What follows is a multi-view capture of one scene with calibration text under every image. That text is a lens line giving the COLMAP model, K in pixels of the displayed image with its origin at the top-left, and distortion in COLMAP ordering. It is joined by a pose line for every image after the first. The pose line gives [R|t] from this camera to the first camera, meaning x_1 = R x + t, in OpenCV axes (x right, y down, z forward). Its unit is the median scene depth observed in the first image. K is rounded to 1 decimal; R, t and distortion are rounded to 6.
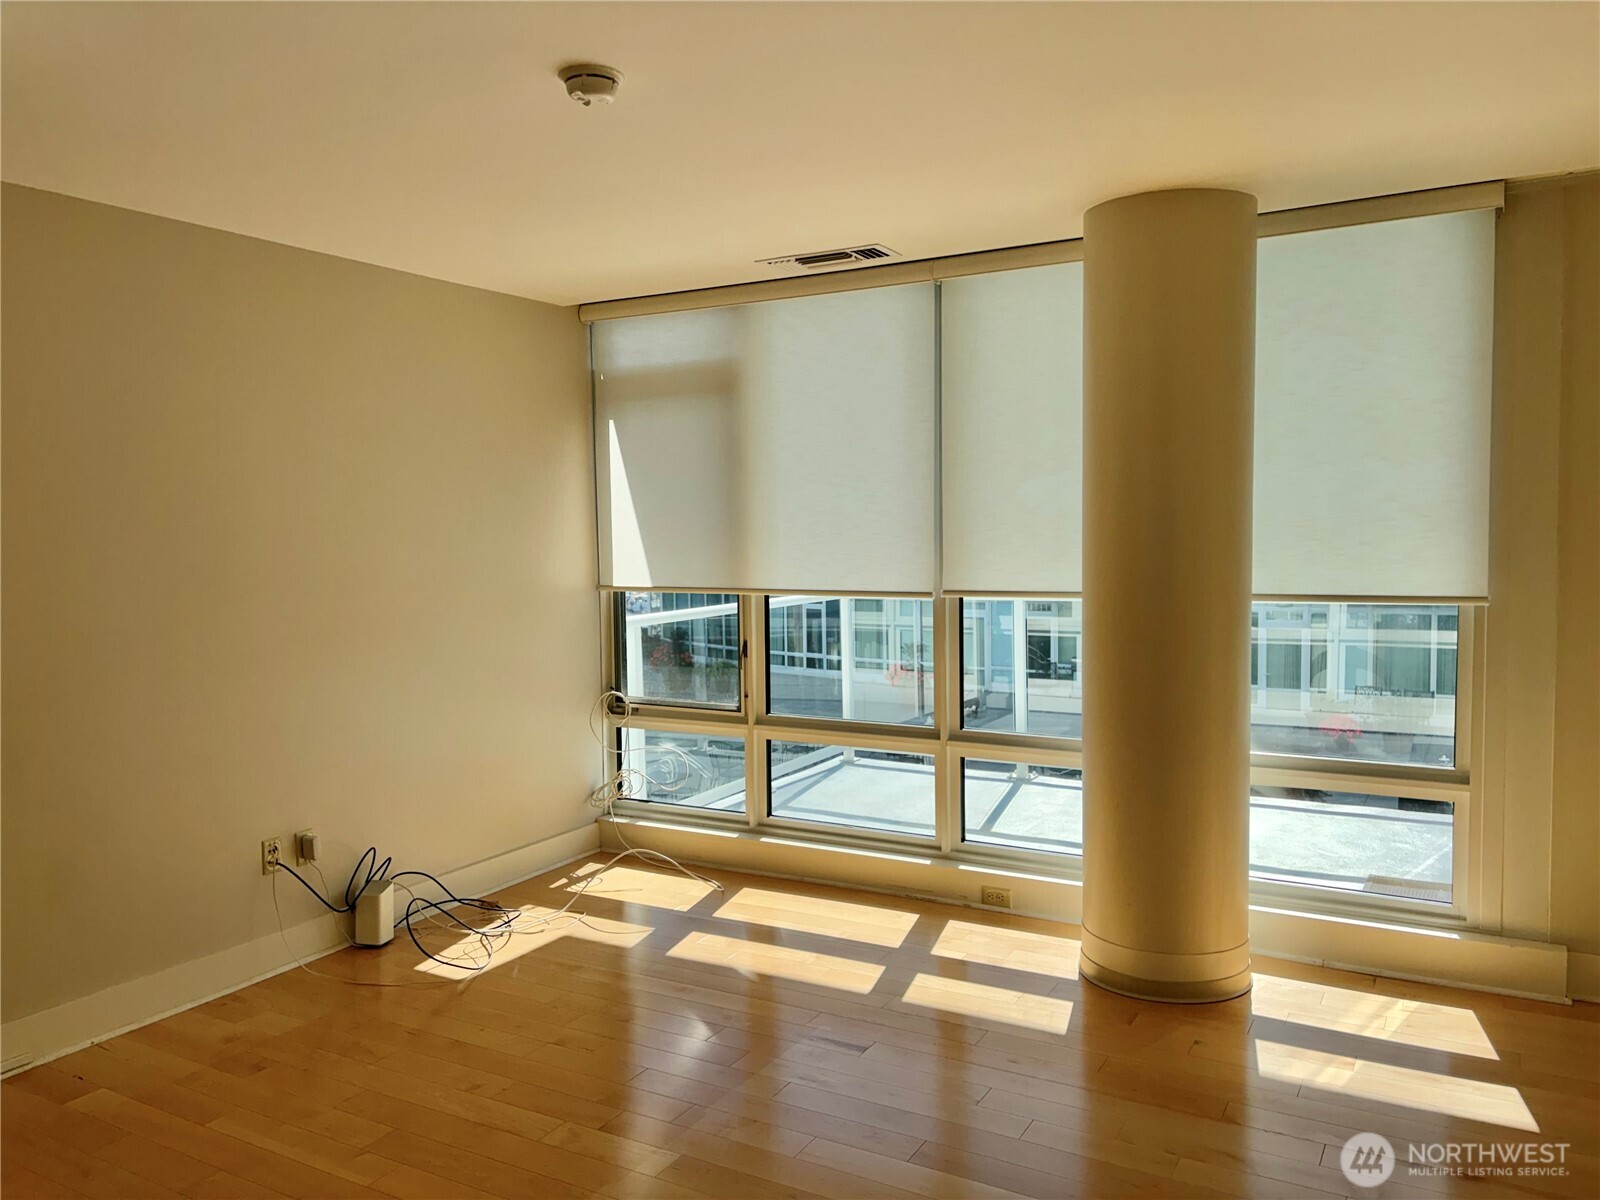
lens RADIAL K [[1208.7, 0, 796.9], [0, 1208.7, 606.8], [0, 0, 1]] dist [0.065678, -0.071823]
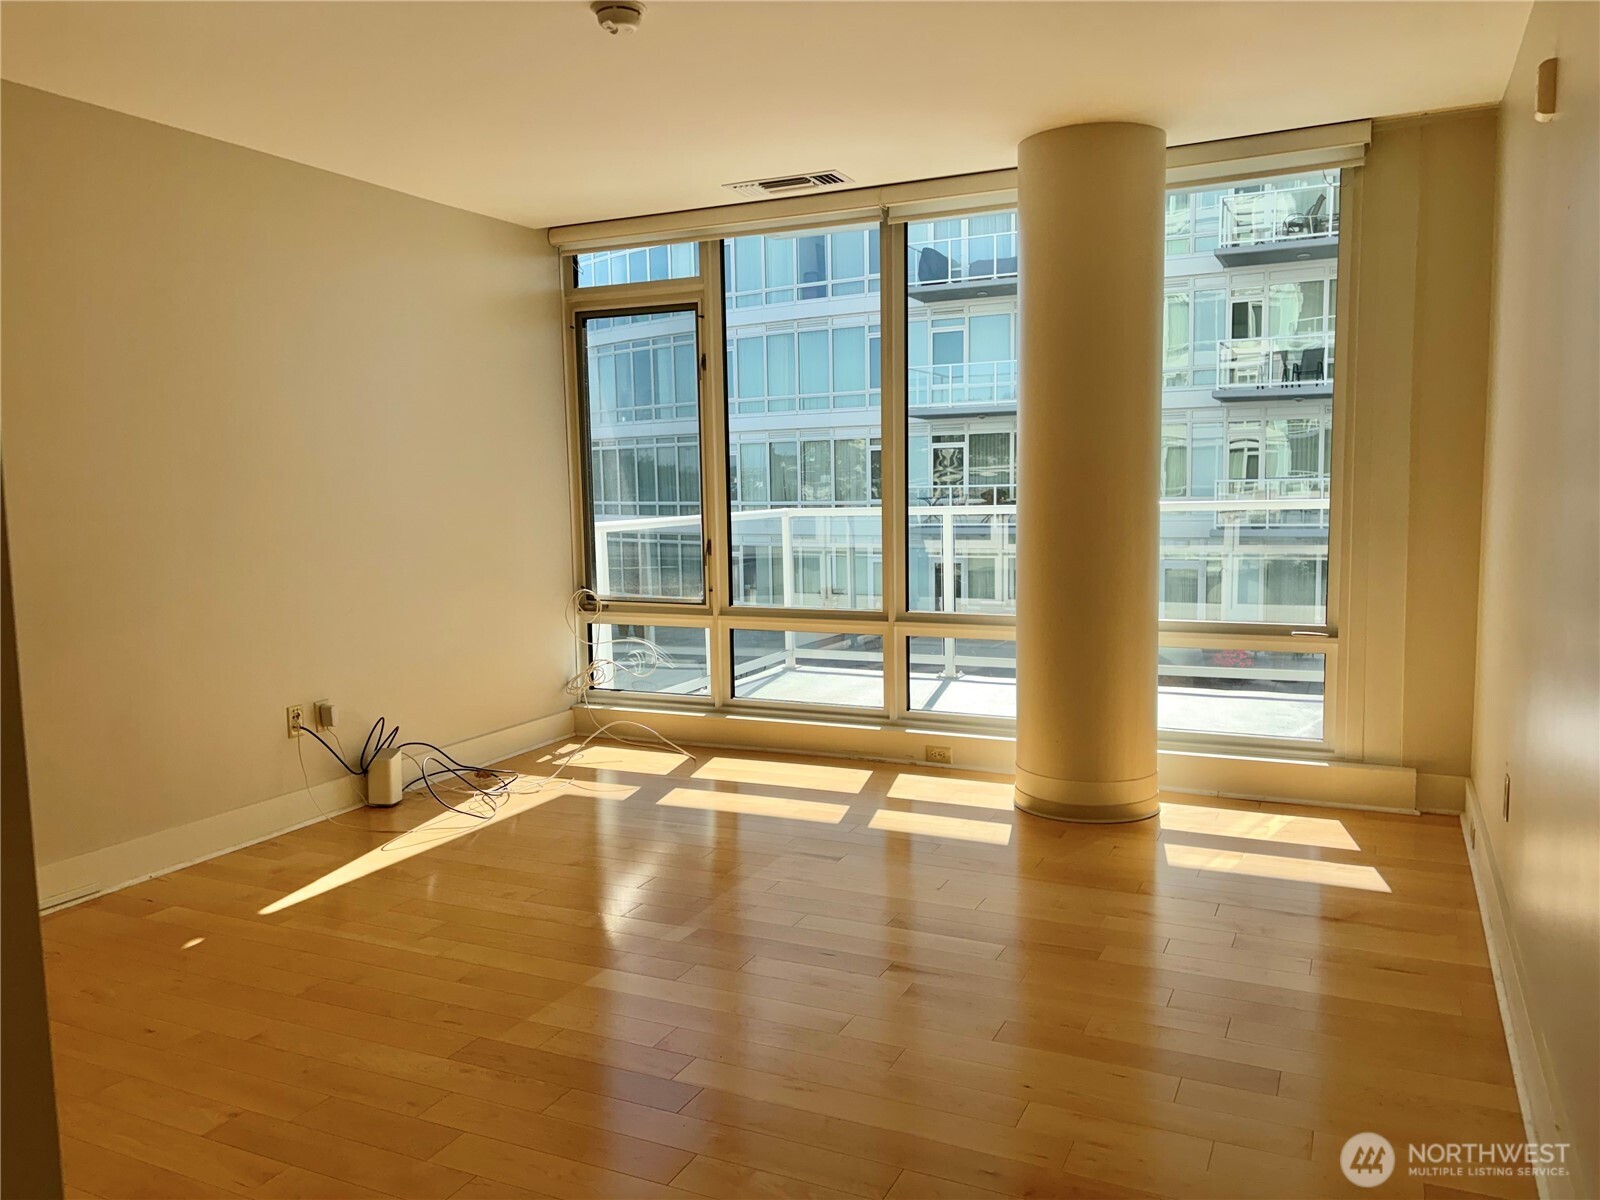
lens RADIAL K [[1208.7, 0, 795.2], [0, 1208.7, 605.8], [0, 0, 1]] dist [0.065678, -0.071823]
pose [[0.997246, -0.010778, 0.073374, -0.055160], [0.008145, 0.999315, 0.036092, 0.059511], [-0.073713, -0.035395, 0.996651, -0.123624]]
